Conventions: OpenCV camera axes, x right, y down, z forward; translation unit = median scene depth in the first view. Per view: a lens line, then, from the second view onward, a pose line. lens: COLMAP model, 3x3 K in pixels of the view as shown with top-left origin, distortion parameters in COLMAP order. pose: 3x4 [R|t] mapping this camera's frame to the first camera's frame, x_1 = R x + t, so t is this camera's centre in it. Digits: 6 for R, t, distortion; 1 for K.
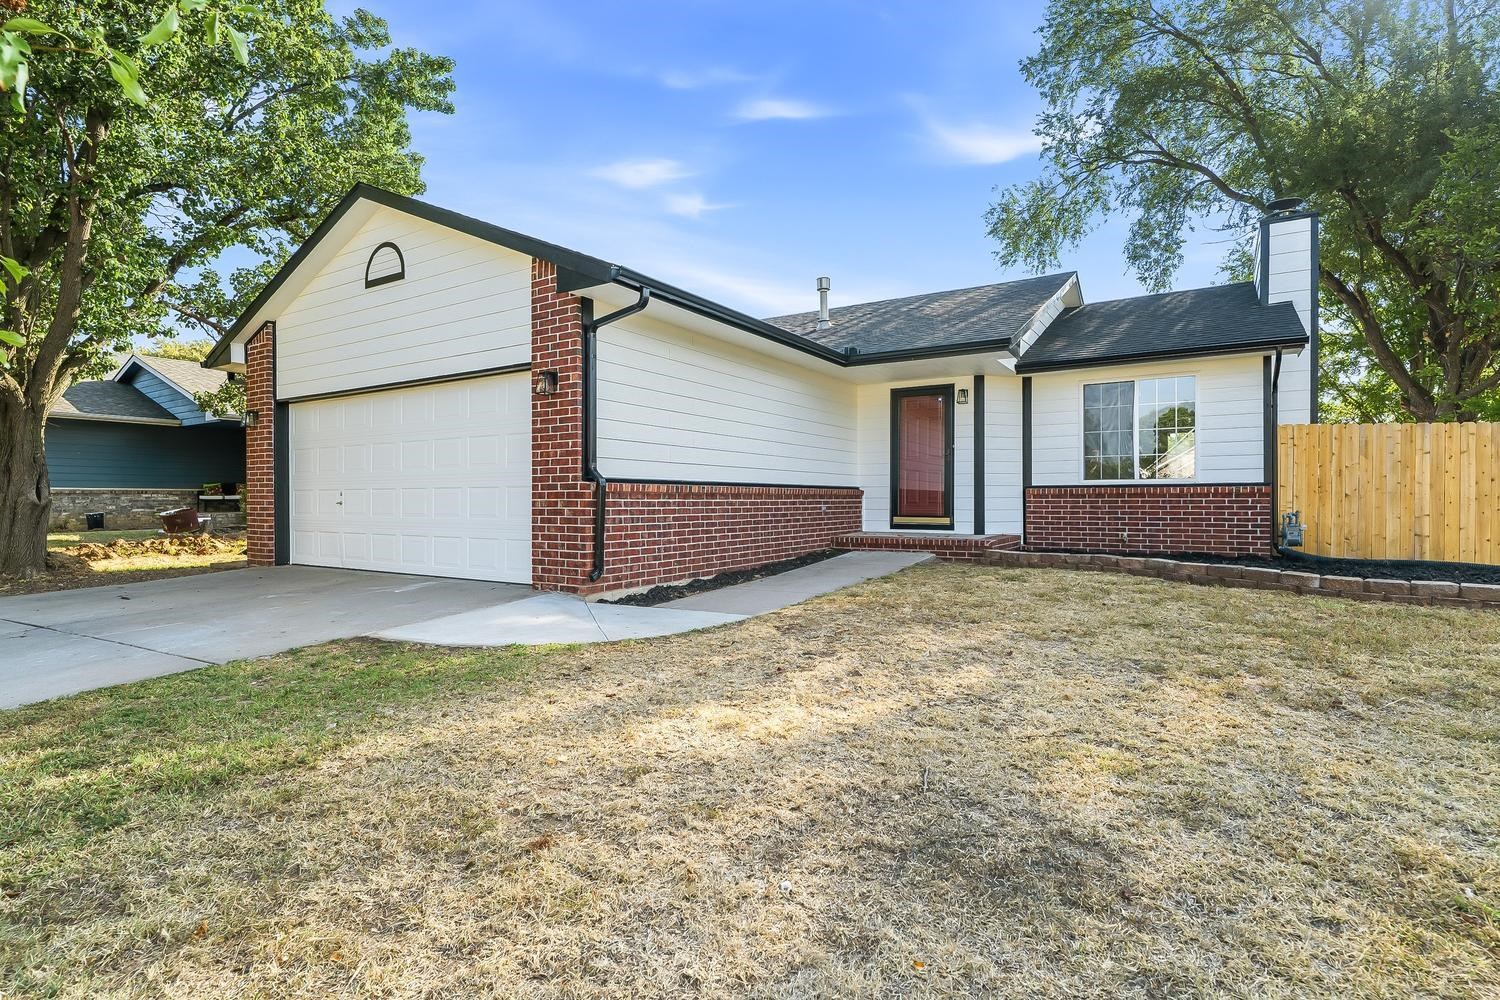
lens RADIAL K [[730.1, 0, 756.5], [0, 730.1, 501.7], [0, 0, 1]] dist [0.001884, 0.000179]
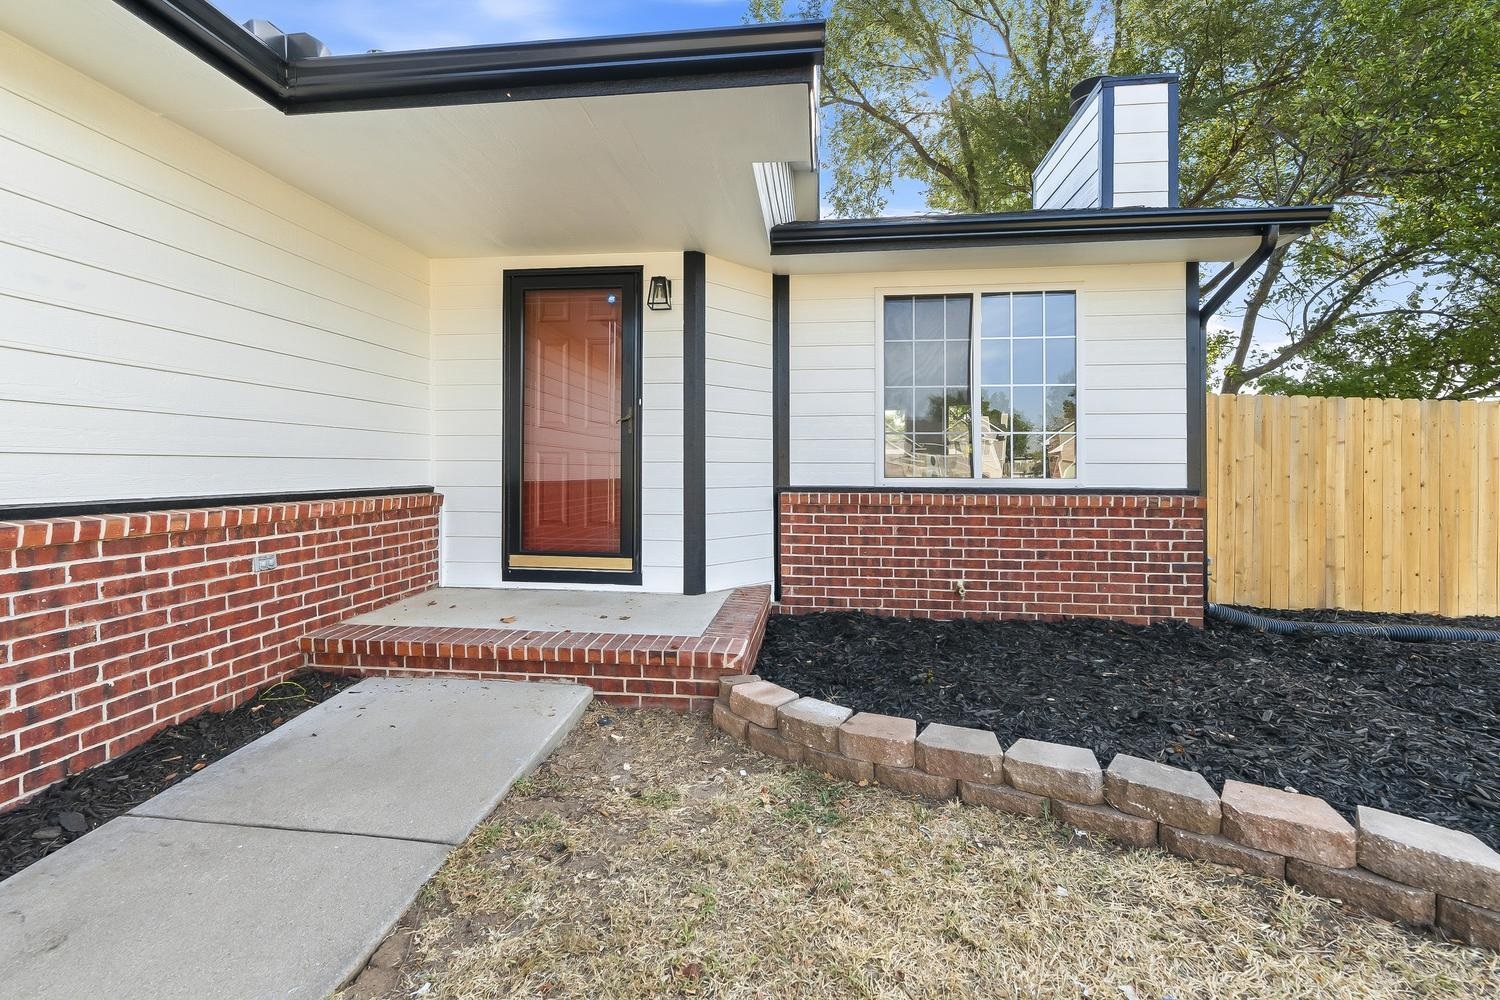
lens RADIAL K [[601.7, 0, 748.3], [0, 601.7, 489.9], [0, 0, 1]] dist [-0.000482, 0.000015]
pose [[0.905128, -0.009802, 0.425026, 0.187387], [-0.005170, 0.999406, 0.034058, -0.037266], [-0.425107, -0.033024, 0.904540, 0.692054]]
